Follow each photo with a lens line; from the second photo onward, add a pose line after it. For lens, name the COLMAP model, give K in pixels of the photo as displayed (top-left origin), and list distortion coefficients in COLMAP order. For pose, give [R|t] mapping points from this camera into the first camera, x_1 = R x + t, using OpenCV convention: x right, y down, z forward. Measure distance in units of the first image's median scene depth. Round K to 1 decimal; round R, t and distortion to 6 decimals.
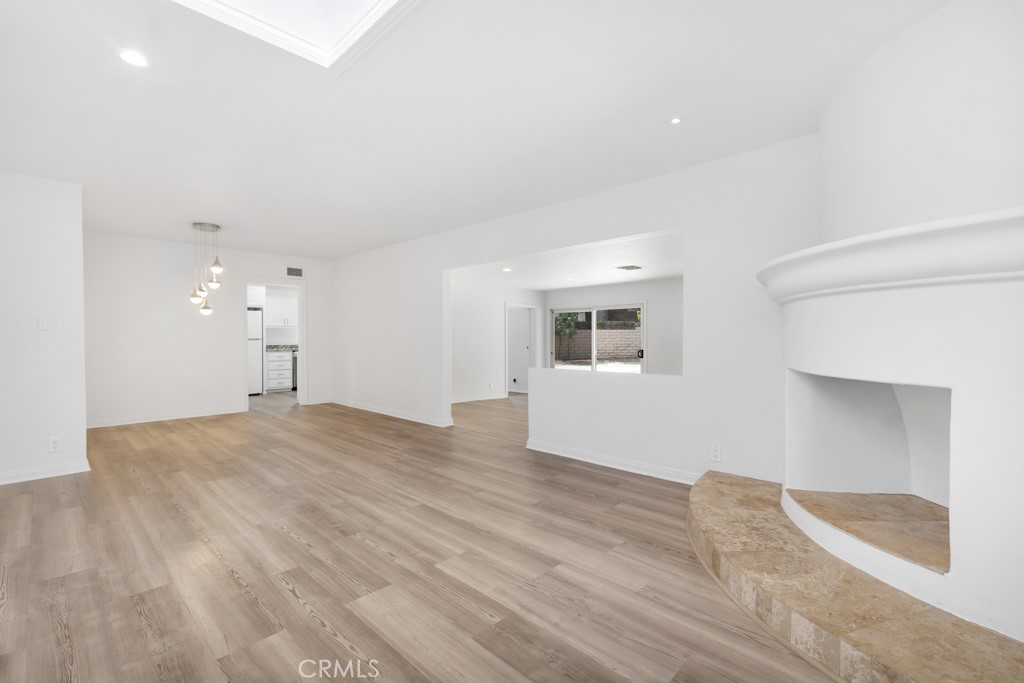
lens RADIAL K [[458.9, 0, 512.0], [0, 458.9, 341.5], [0, 0, 1]] dist [0.013245, 0.000221]
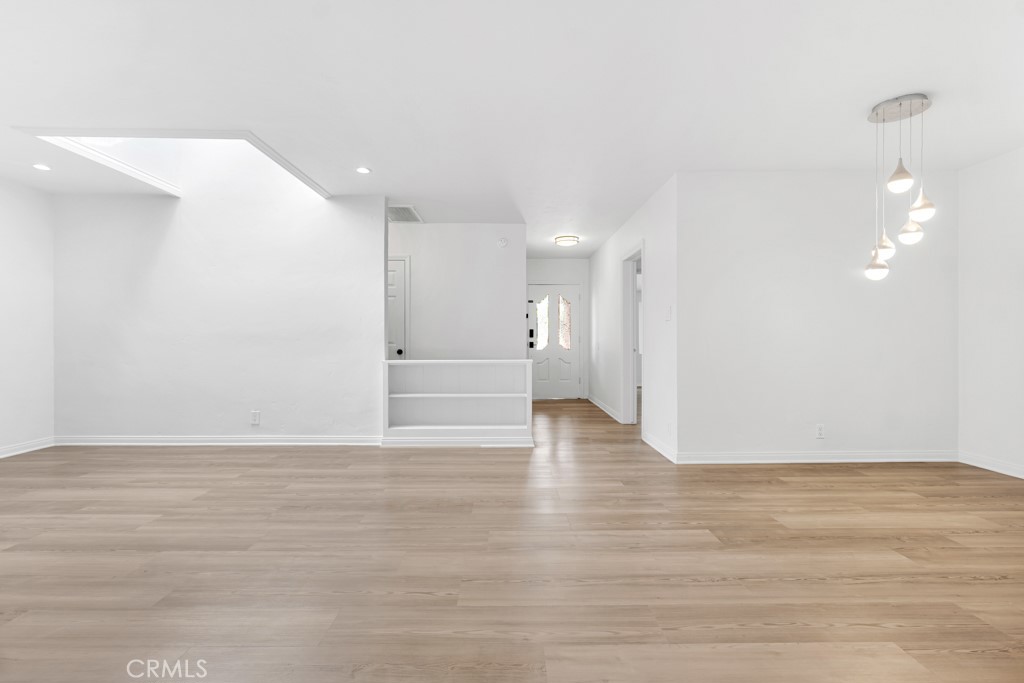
lens RADIAL K [[458.9, 0, 512.0], [0, 458.9, 341.5], [0, 0, 1]] dist [0.013245, 0.000221]
pose [[-0.714773, 0.009402, -0.699293, 0.014812], [-0.000397, 0.999904, 0.013849, 0.009714], [0.699356, 0.010177, -0.714701, 1.687244]]
